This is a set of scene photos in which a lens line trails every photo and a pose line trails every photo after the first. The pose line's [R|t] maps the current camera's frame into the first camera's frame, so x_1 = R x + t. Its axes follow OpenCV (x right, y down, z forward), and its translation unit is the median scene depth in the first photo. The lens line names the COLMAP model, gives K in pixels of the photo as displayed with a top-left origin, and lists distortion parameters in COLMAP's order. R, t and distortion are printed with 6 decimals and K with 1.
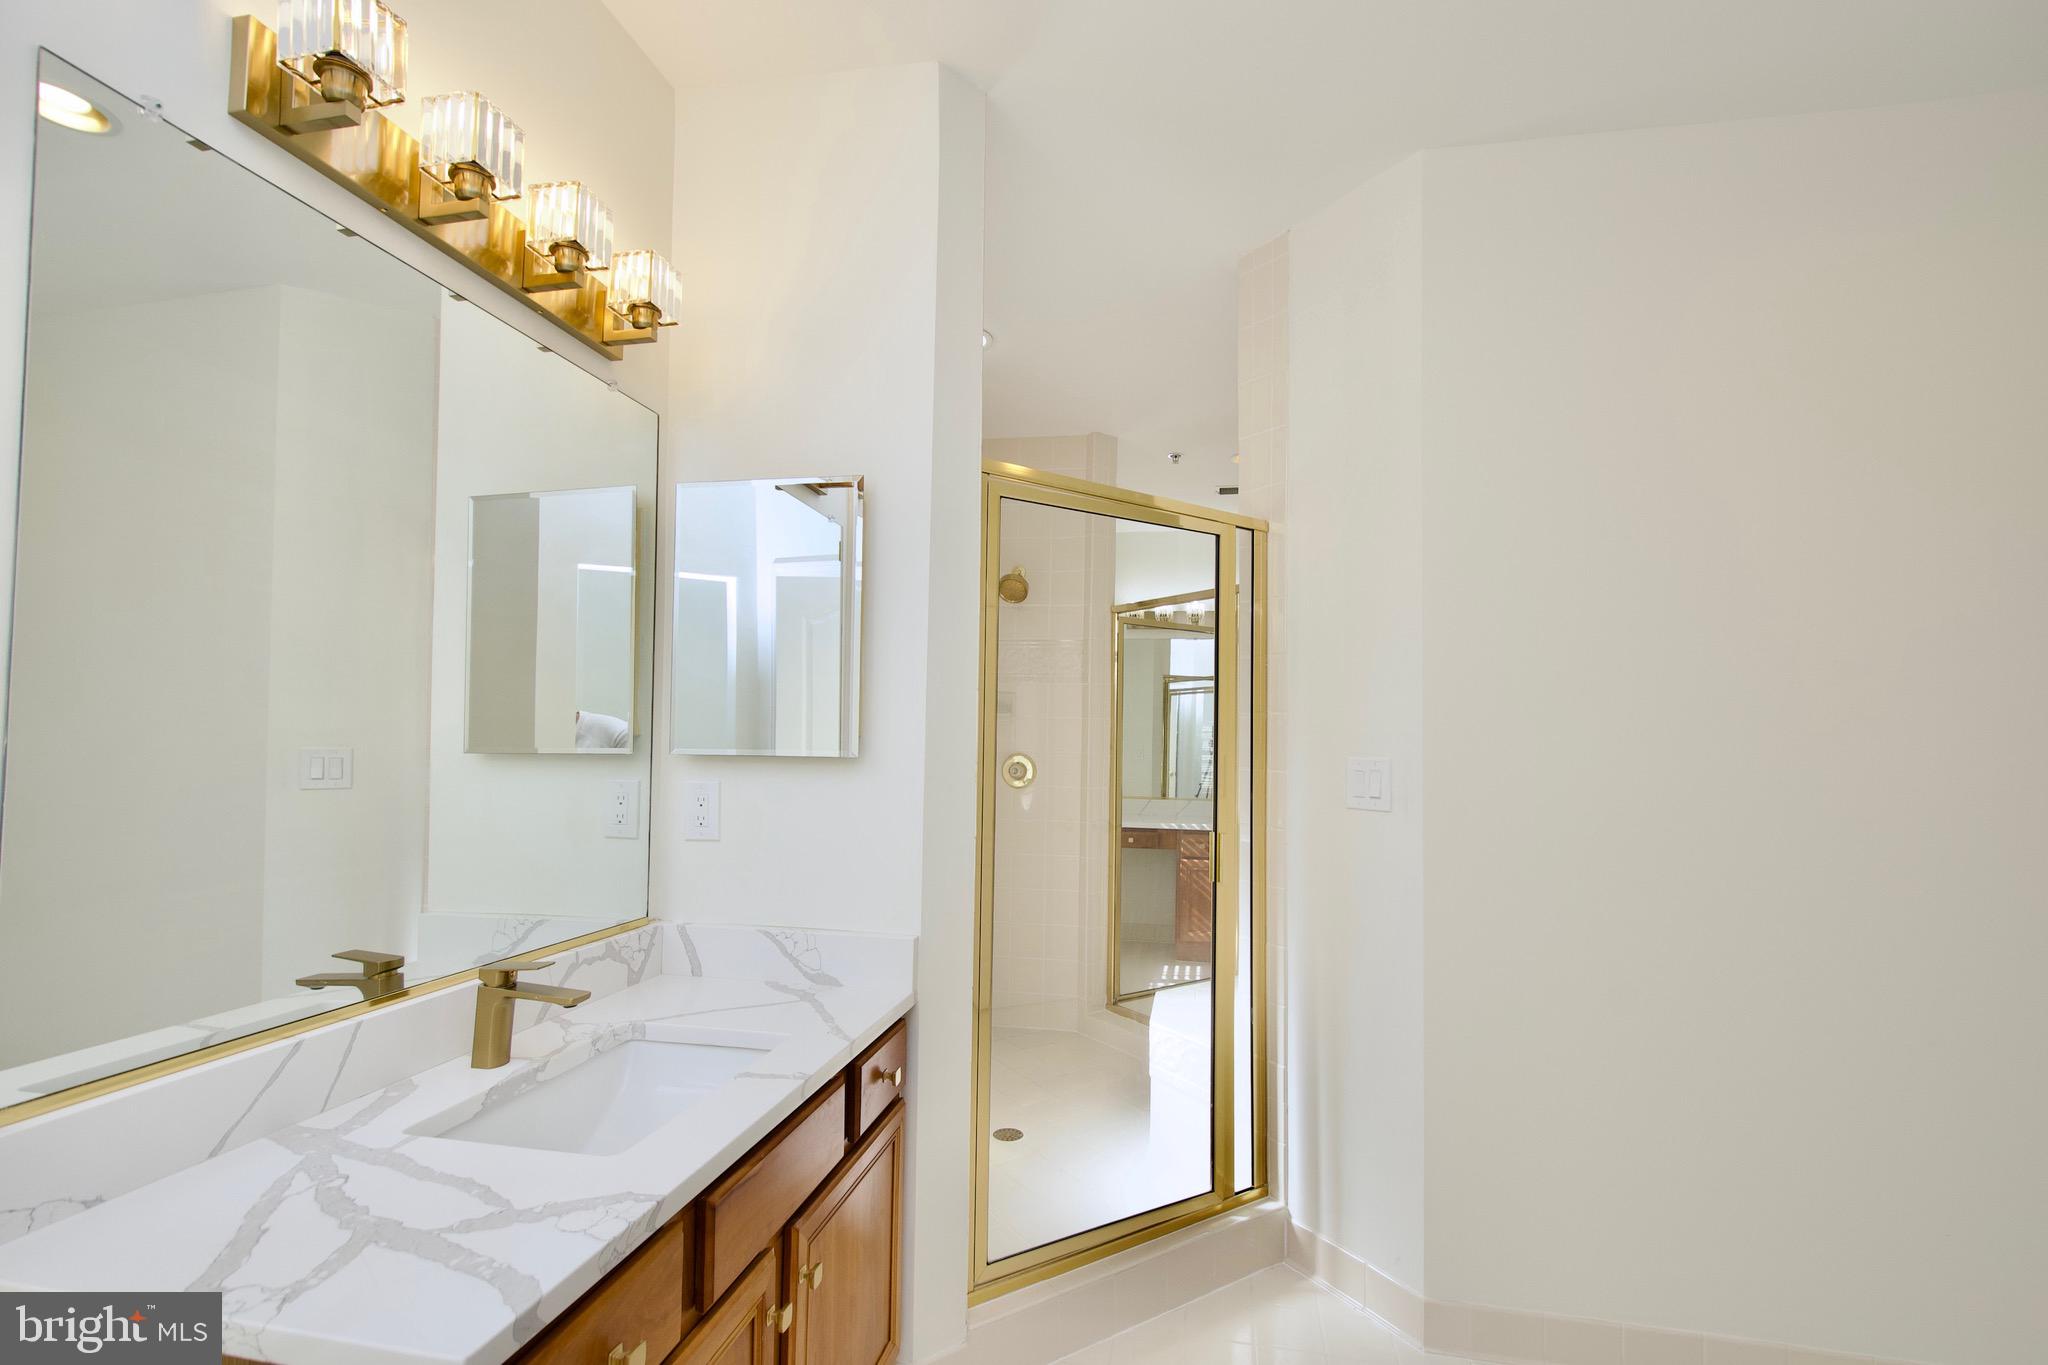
lens RADIAL K [[905.8, 0, 1043.1], [0, 905.8, 713.0], [0, 0, 1]] dist [0.010902, -0.009425]
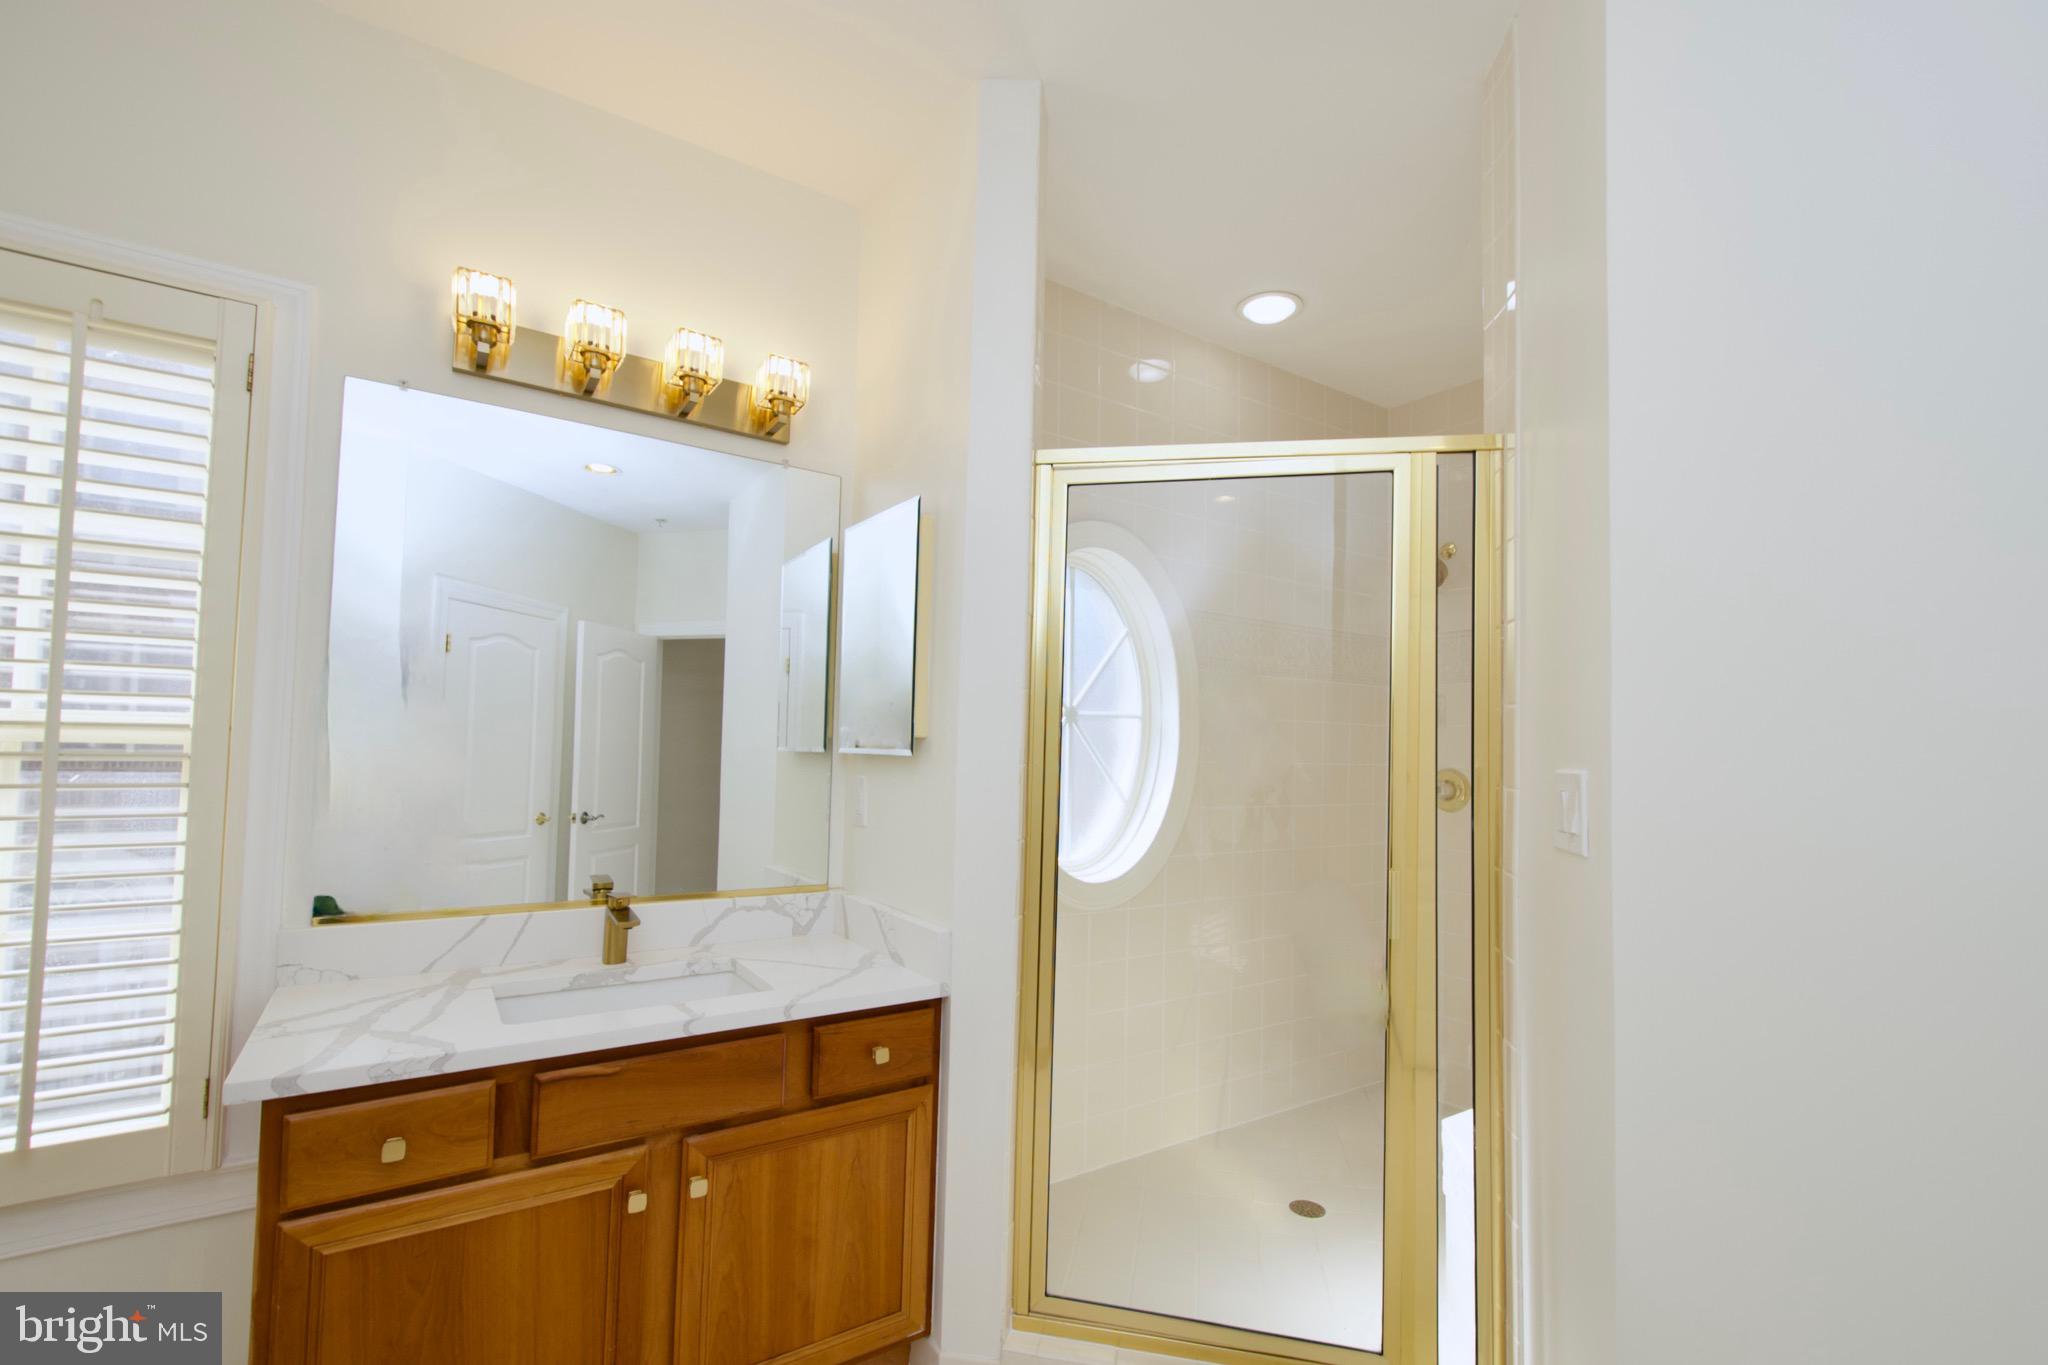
lens RADIAL K [[905.8, 0, 1043.1], [0, 905.8, 713.0], [0, 0, 1]] dist [0.010902, -0.009425]
pose [[0.705908, -0.024431, -0.707882, 0.768132], [0.008365, 0.999623, -0.026159, 0.031369], [0.708254, 0.012544, 0.705846, 0.398501]]
